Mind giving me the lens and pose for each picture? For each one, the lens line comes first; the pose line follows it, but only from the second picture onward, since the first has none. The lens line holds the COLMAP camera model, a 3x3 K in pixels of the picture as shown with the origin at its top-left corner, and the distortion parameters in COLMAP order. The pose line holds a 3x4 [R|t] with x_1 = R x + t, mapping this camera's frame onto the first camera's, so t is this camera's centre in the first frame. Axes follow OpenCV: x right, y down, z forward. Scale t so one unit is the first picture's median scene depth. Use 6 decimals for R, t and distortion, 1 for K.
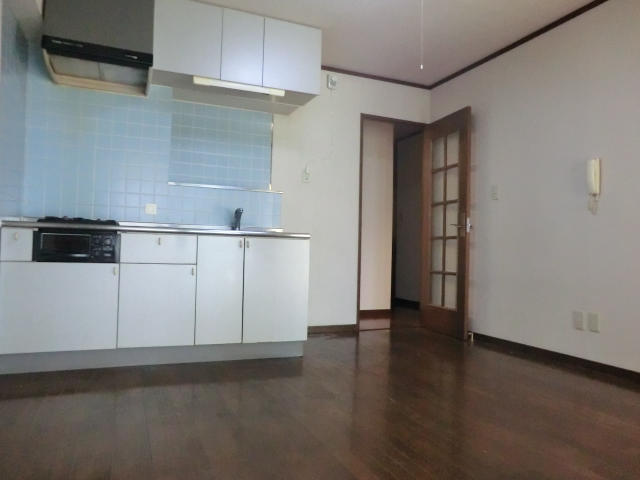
lens RADIAL K [[463.0, 0, 320.0], [0, 463.0, 240.0], [0, 0, 1]] dist [-0.077621, 0.001267]
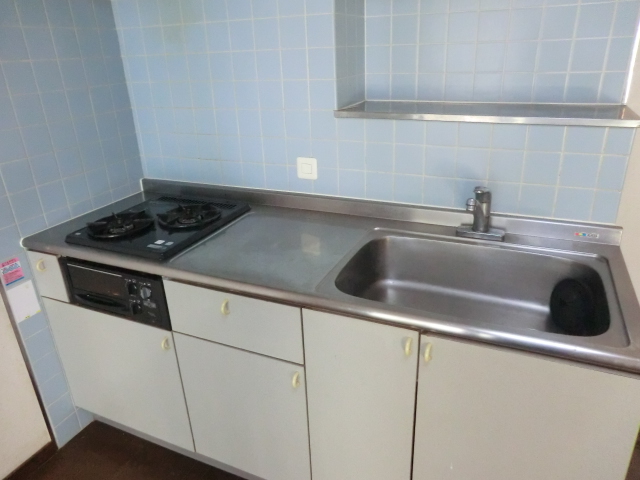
lens RADIAL K [[463.0, 0, 320.0], [0, 463.0, 240.0], [0, 0, 1]] dist [-0.077621, 0.001267]
pose [[0.677095, 0.236877, -0.696729, 0.012003], [0.076360, 0.919051, 0.386671, -0.219784], [0.731923, -0.315016, 0.604197, 0.789104]]
